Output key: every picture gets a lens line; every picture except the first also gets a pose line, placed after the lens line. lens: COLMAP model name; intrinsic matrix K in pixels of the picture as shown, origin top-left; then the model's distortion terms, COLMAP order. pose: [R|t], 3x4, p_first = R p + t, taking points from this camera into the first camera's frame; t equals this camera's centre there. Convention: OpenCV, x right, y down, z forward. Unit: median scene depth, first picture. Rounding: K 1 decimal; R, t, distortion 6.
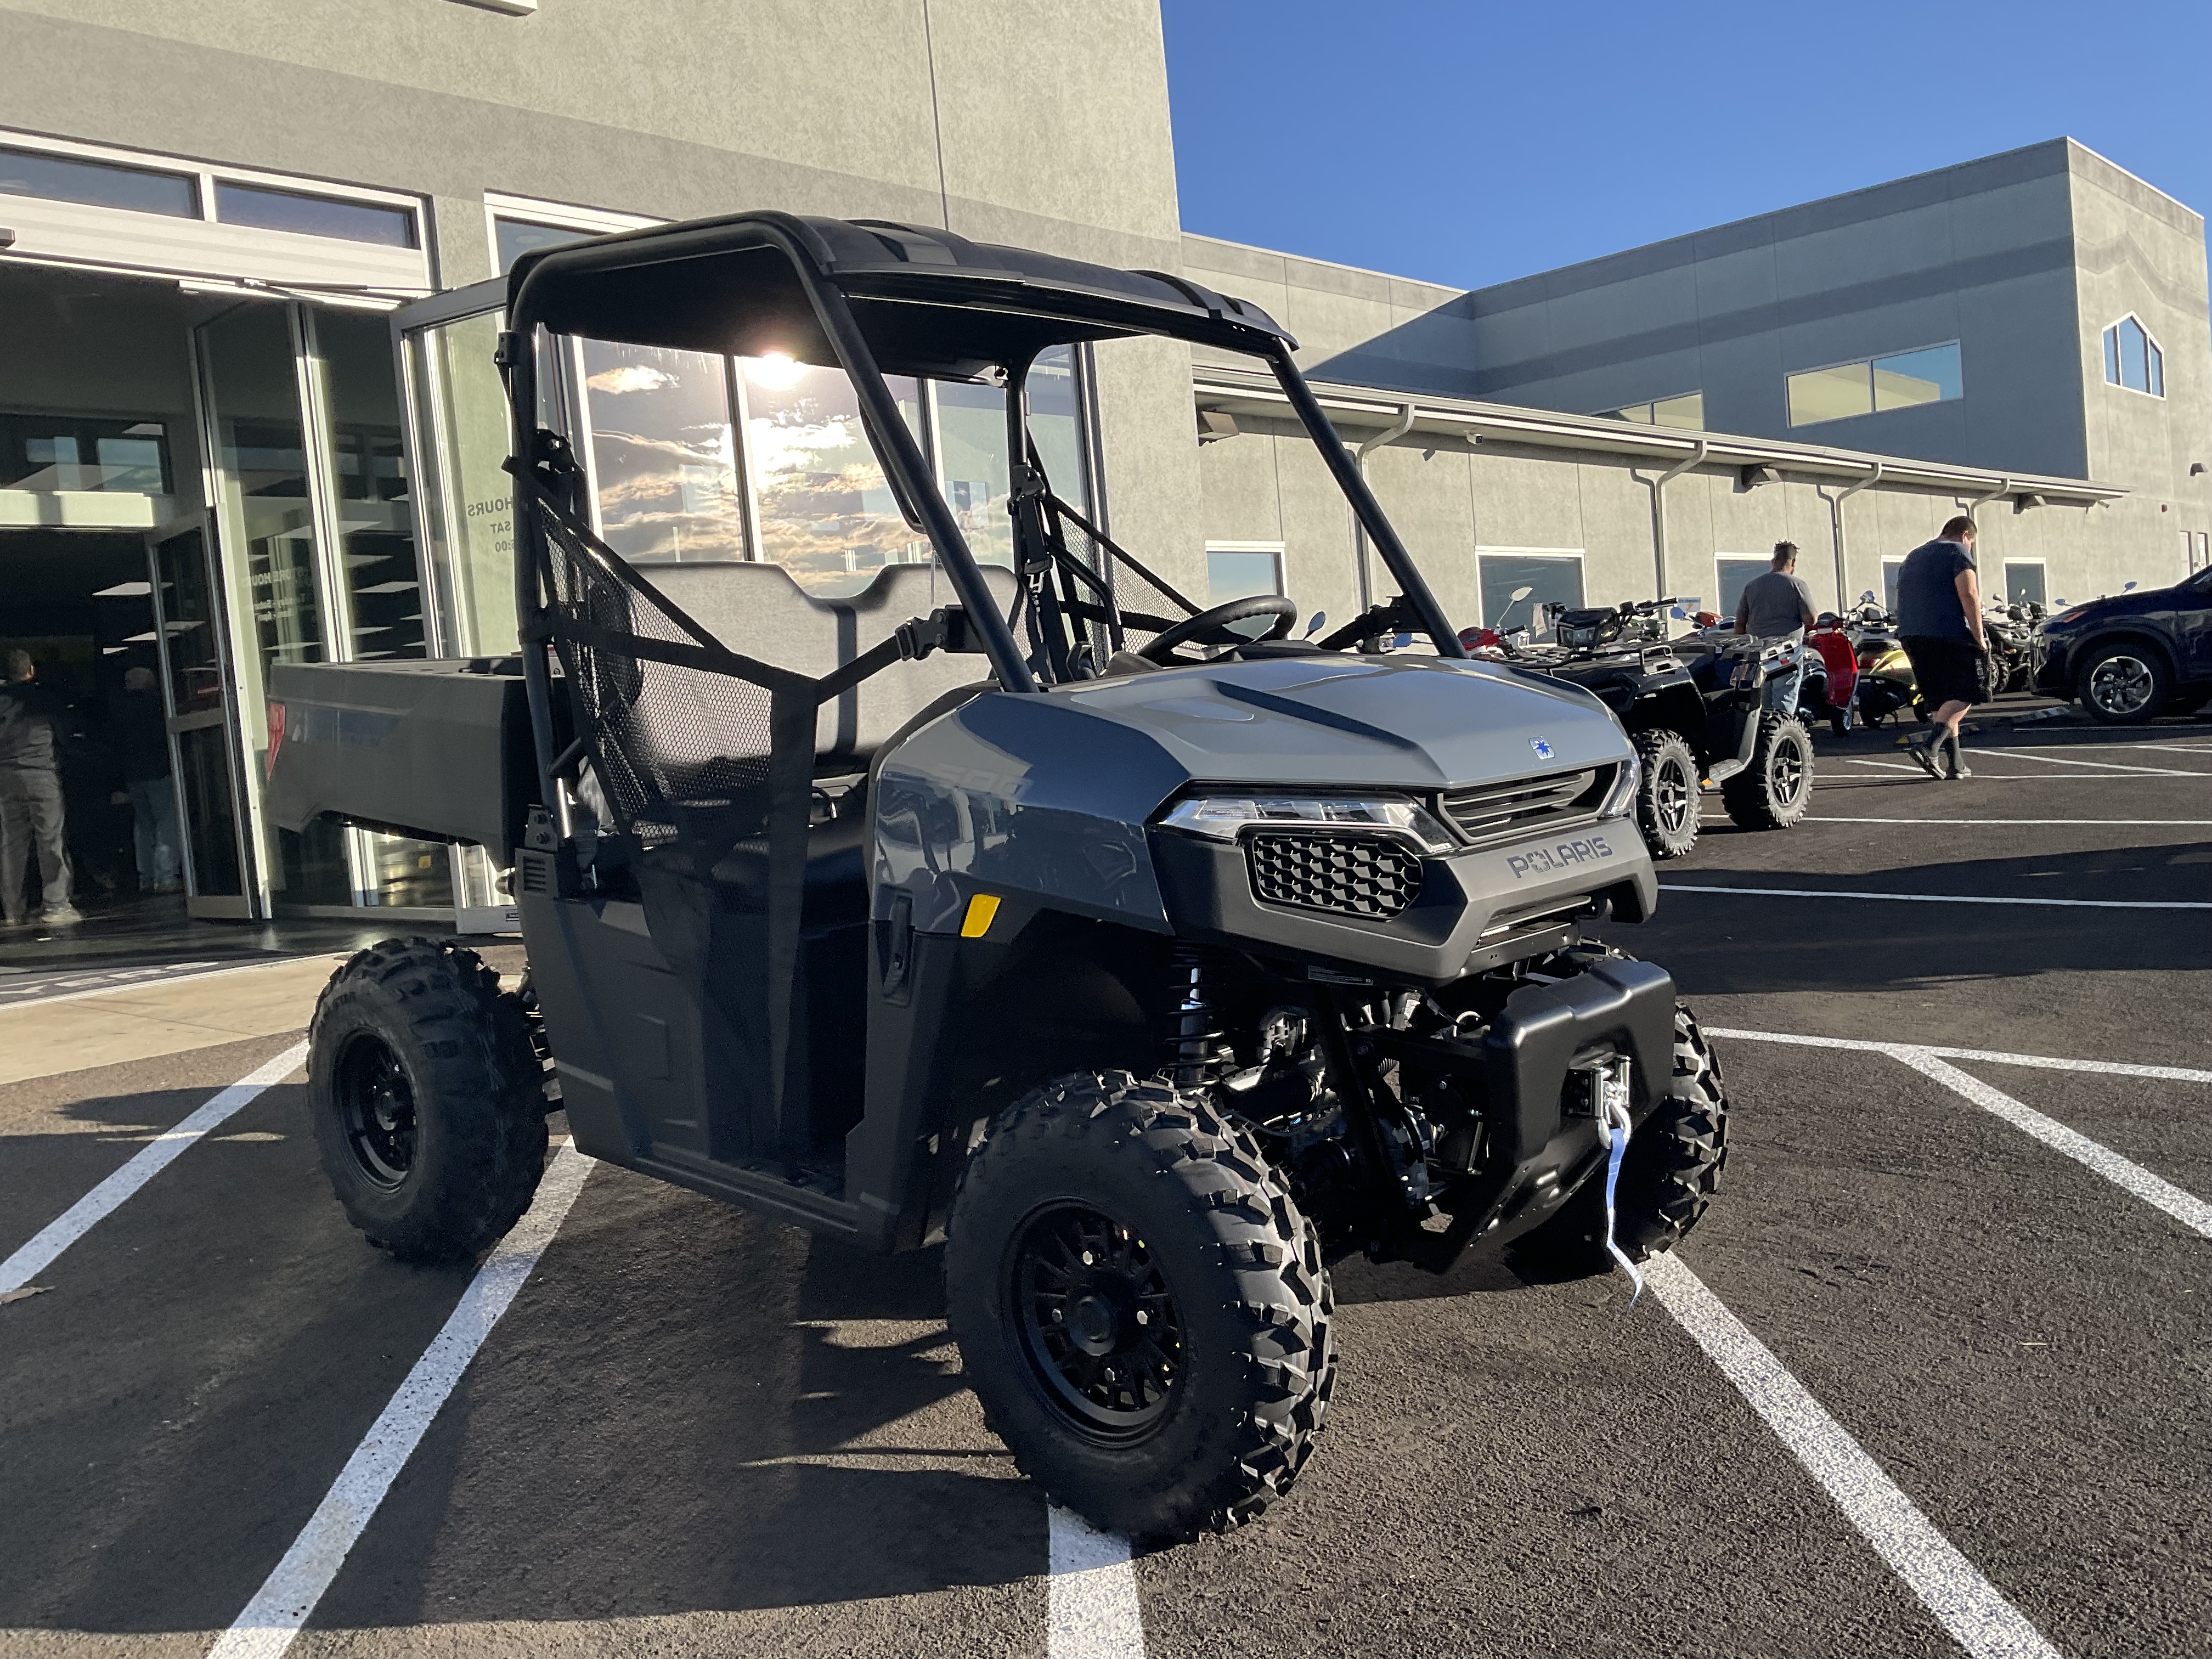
lens RADIAL K [[1845.1, 0, 1084.6], [0, 1845.1, 809.7], [0, 0, 1]] dist [0.047137, -0.075194]
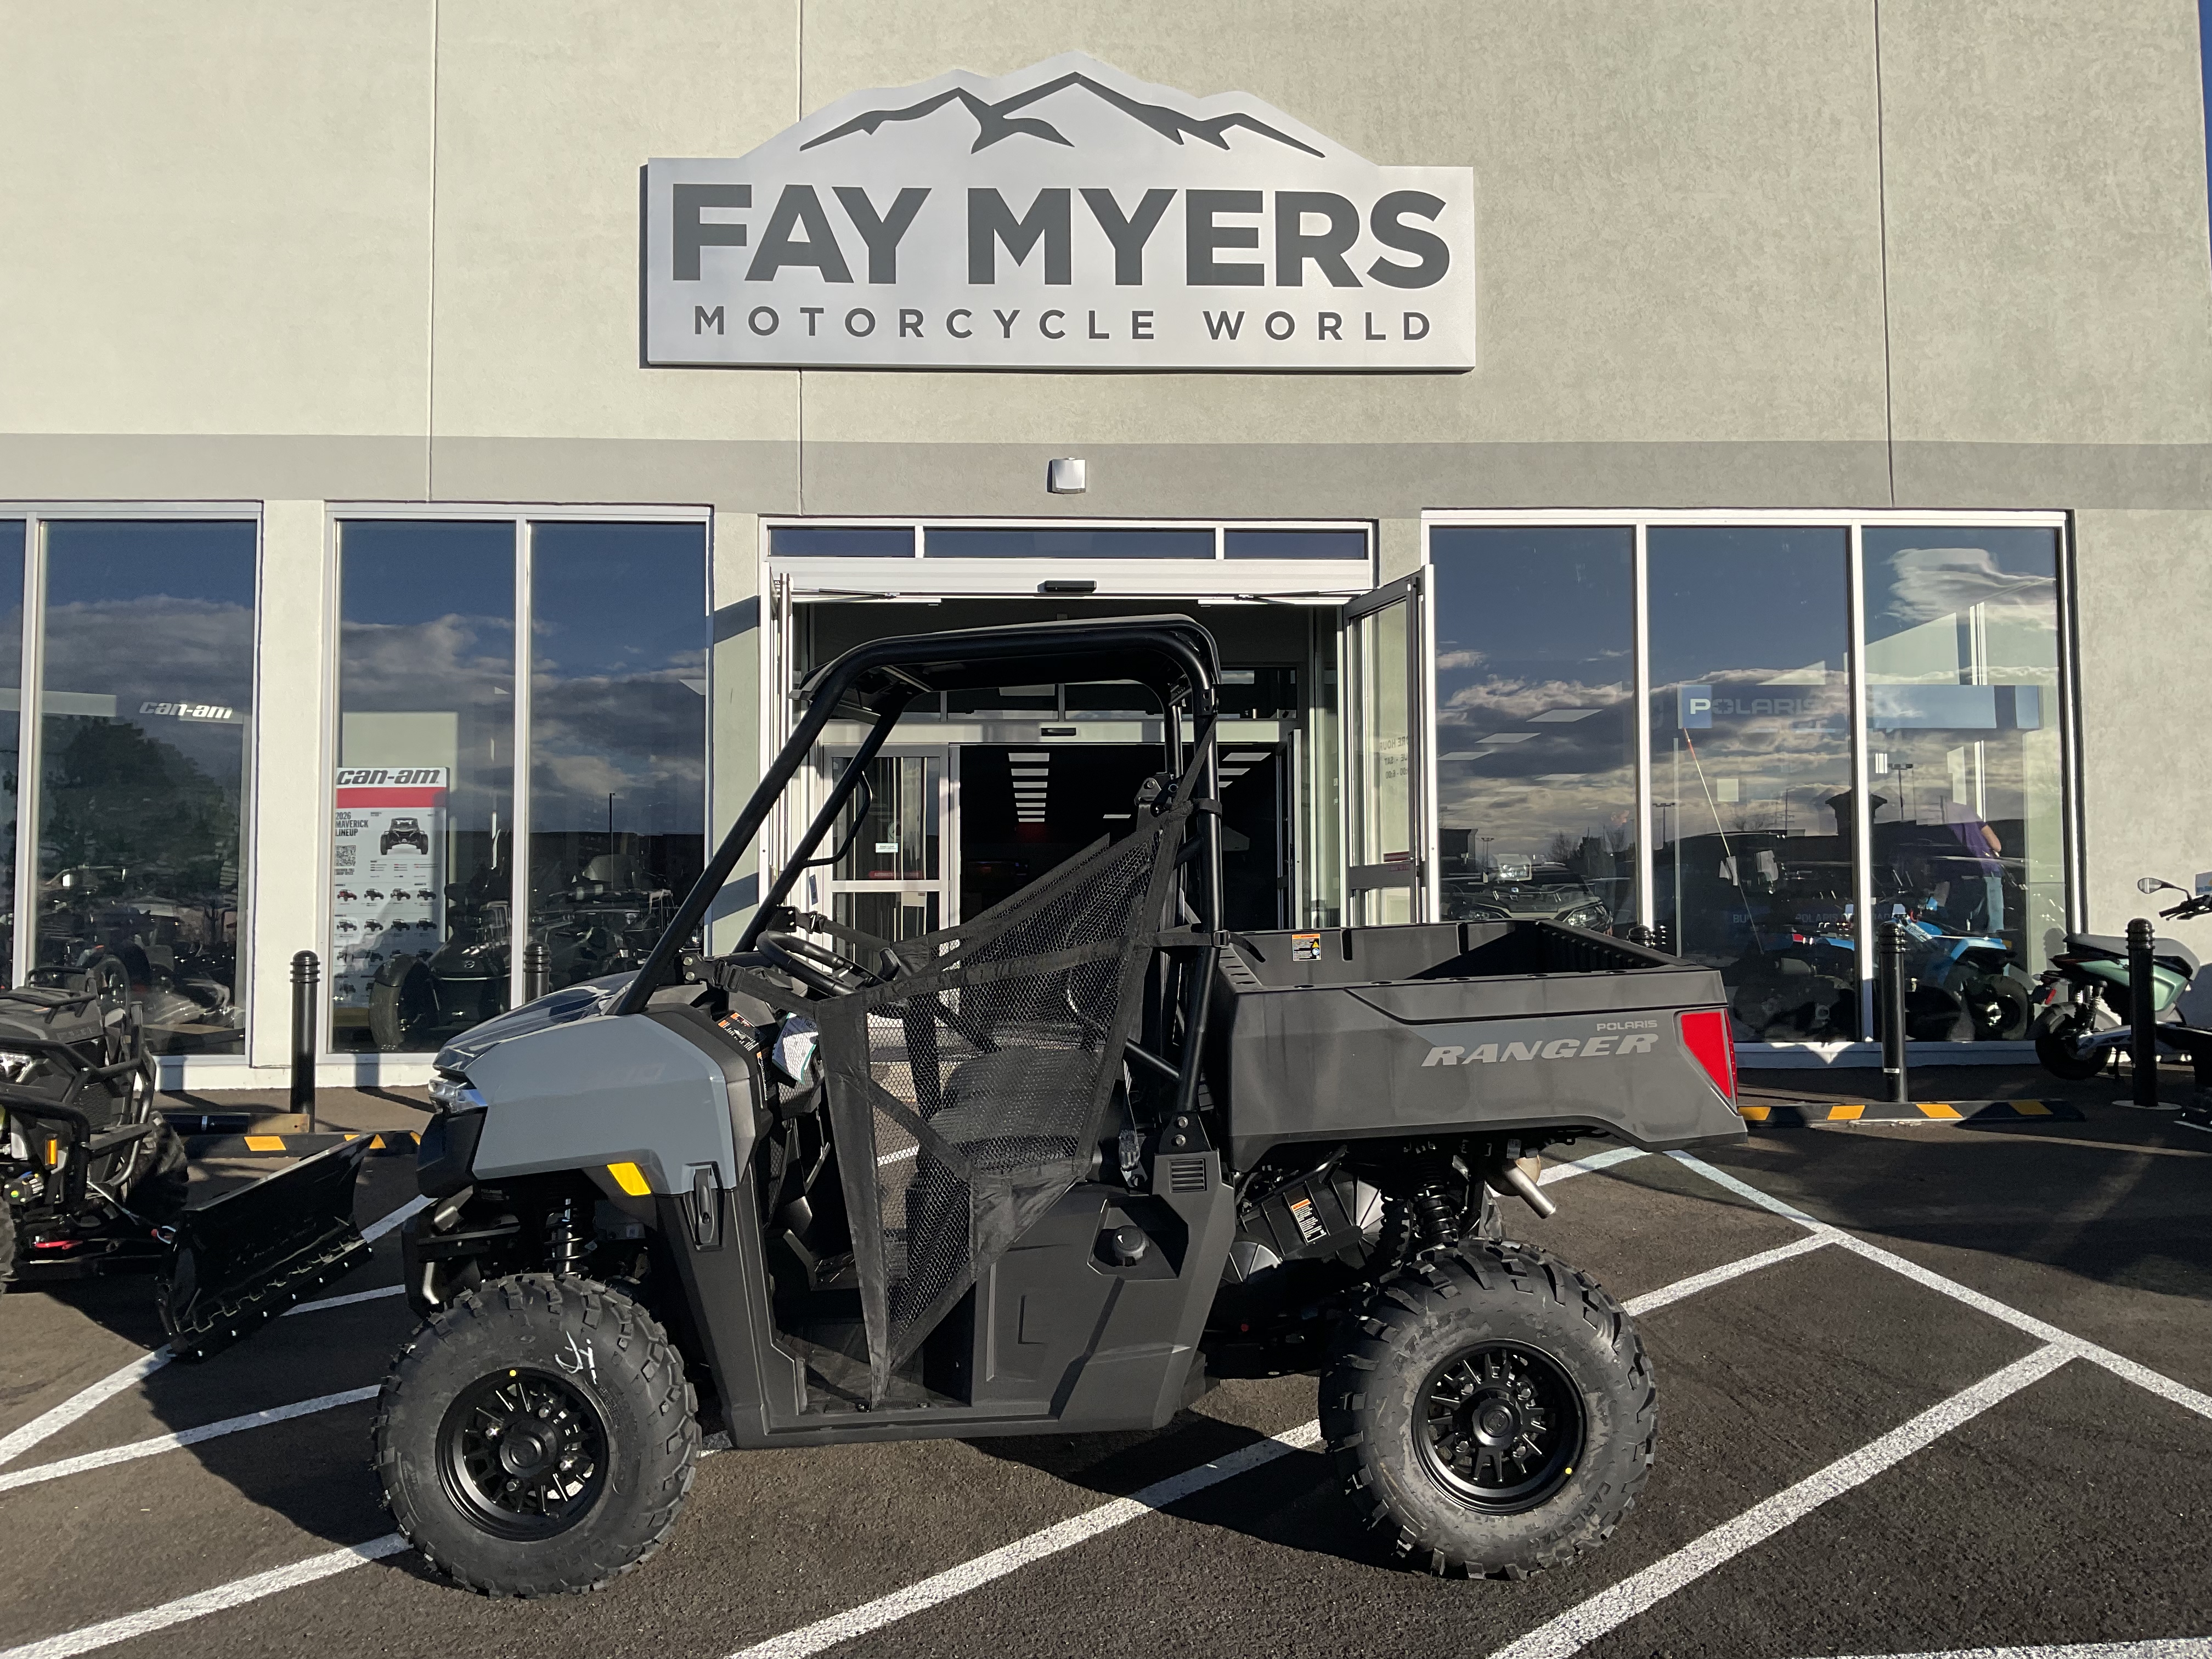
lens RADIAL K [[1845.1, 0, 1133.3], [0, 1845.1, 849.9], [0, 0, 1]] dist [0.047137, -0.075194]
pose [[0.723322, 0.039869, -0.689359, 0.390102], [-0.084149, 0.995980, -0.030692, -0.024677], [0.685365, 0.080209, 0.723769, -0.078189]]
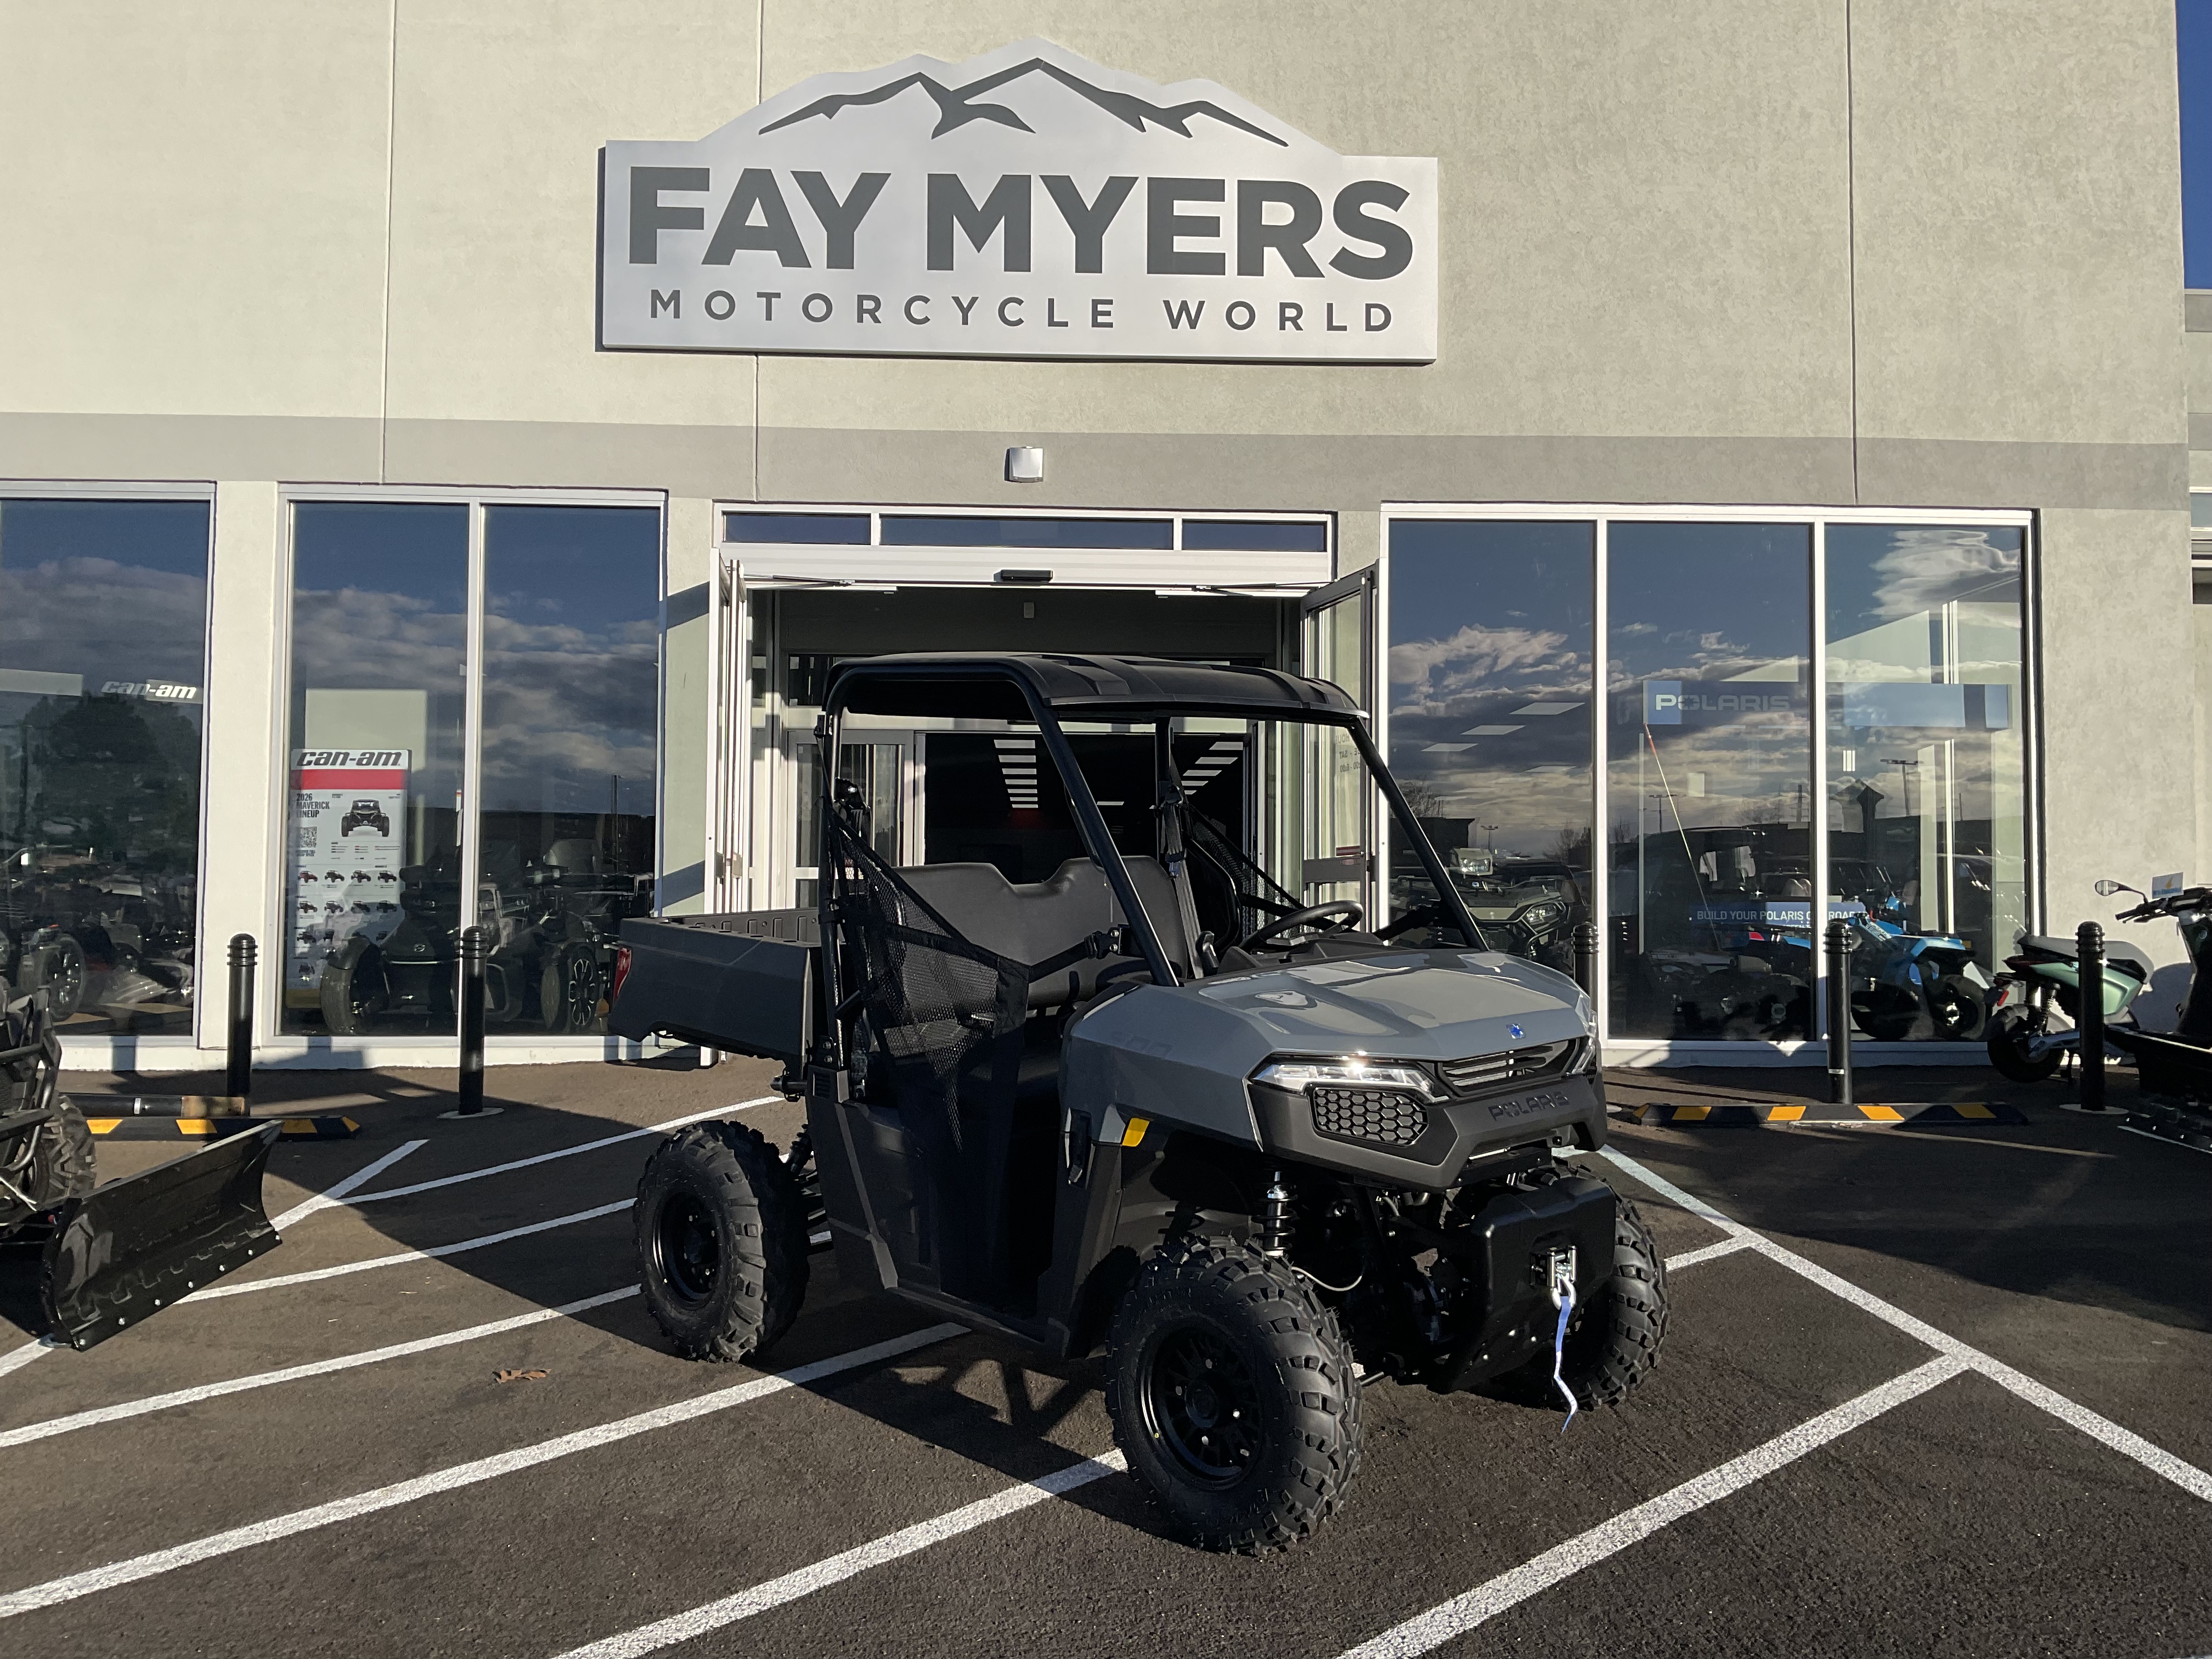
lens RADIAL K [[1845.1, 0, 1133.6], [0, 1845.1, 844.8], [0, 0, 1]] dist [0.047137, -0.075194]
pose [[0.719764, 0.051245, -0.692325, 0.410771], [-0.095332, 0.995120, -0.025453, -0.030968], [0.687642, 0.084320, 0.721137, -0.052526]]
